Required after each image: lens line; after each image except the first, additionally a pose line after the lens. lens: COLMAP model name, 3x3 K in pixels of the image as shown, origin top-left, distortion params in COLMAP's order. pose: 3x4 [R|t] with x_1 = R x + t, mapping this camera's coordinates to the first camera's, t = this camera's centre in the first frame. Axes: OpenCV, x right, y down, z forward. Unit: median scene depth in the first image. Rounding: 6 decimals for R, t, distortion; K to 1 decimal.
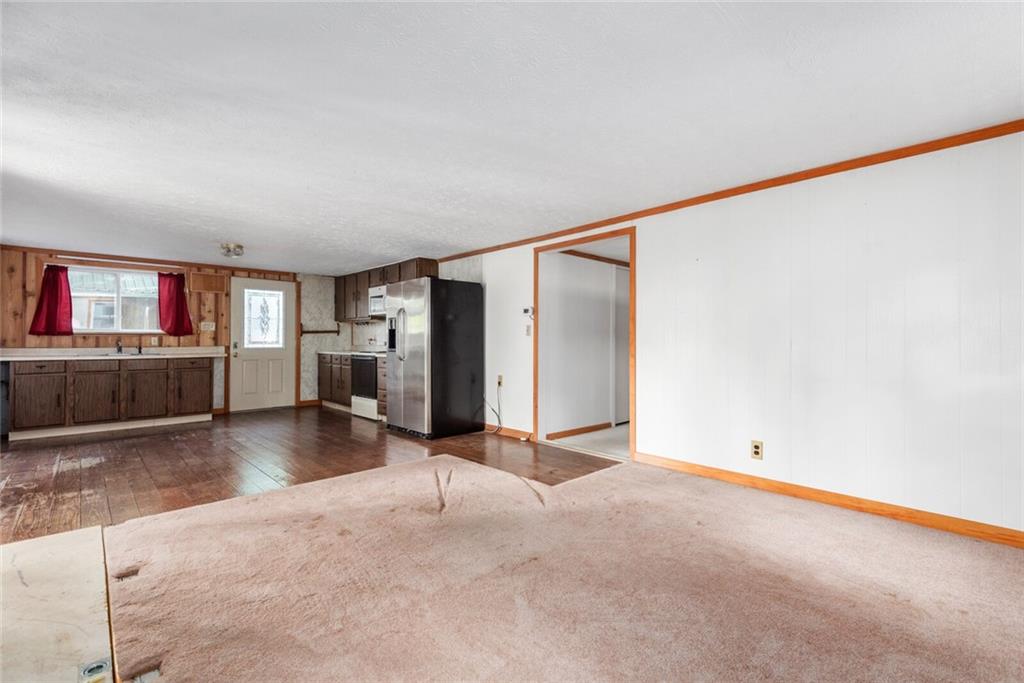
lens RADIAL K [[457.4, 0, 520.6], [0, 457.4, 338.7], [0, 0, 1]] dist [0.001488, -0.004377]
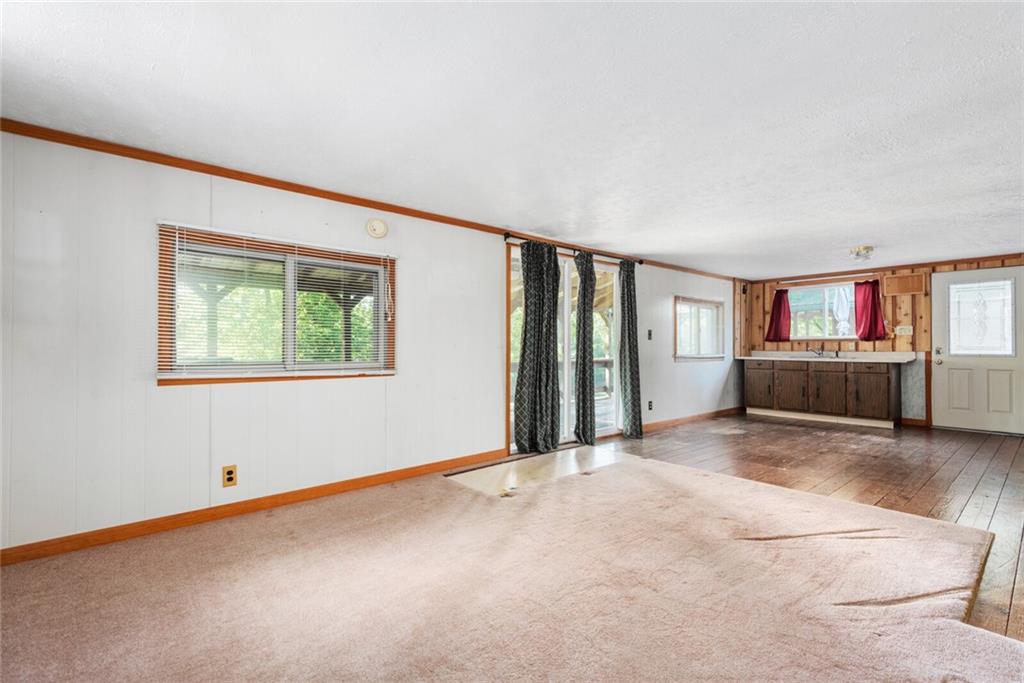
lens RADIAL K [[457.4, 0, 520.6], [0, 457.4, 338.7], [0, 0, 1]] dist [0.001488, -0.004377]
pose [[-0.057326, -0.015567, -0.998234, 0.324920], [0.005209, 0.999860, -0.015891, 0.000992], [0.998342, -0.006111, -0.057237, 0.274206]]
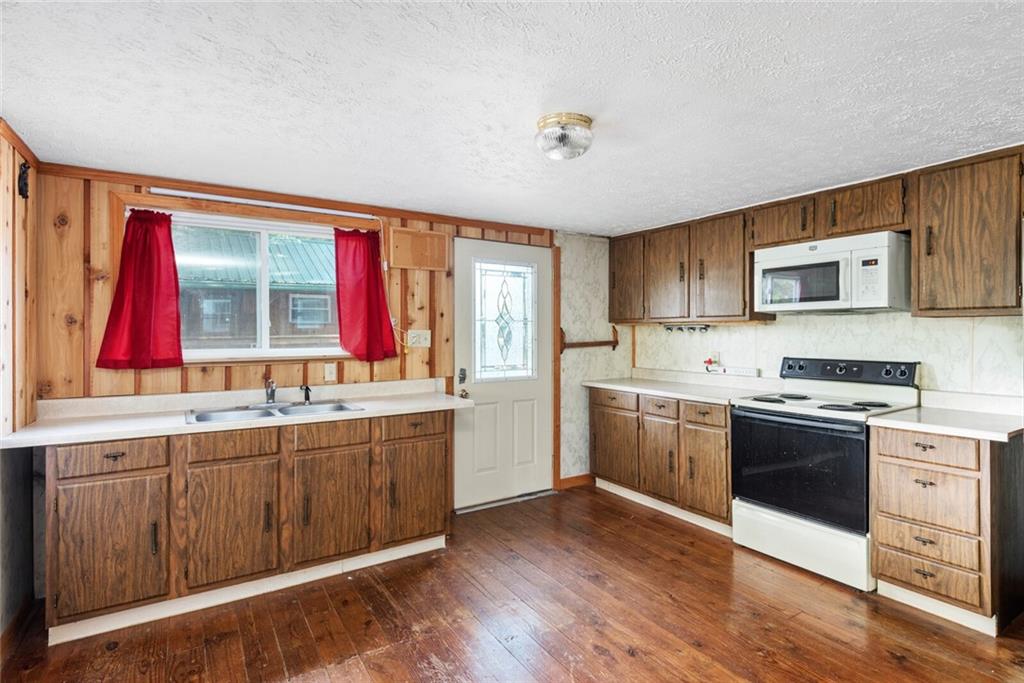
lens RADIAL K [[517.3, 0, 509.6], [0, 517.3, 336.4], [0, 0, 1]] dist [0.044989, -0.038165]
pose [[0.978084, -0.000167, -0.208210, -0.498448], [0.002414, 0.999942, 0.010538, -0.037122], [0.208196, -0.010810, 0.978027, 0.501853]]
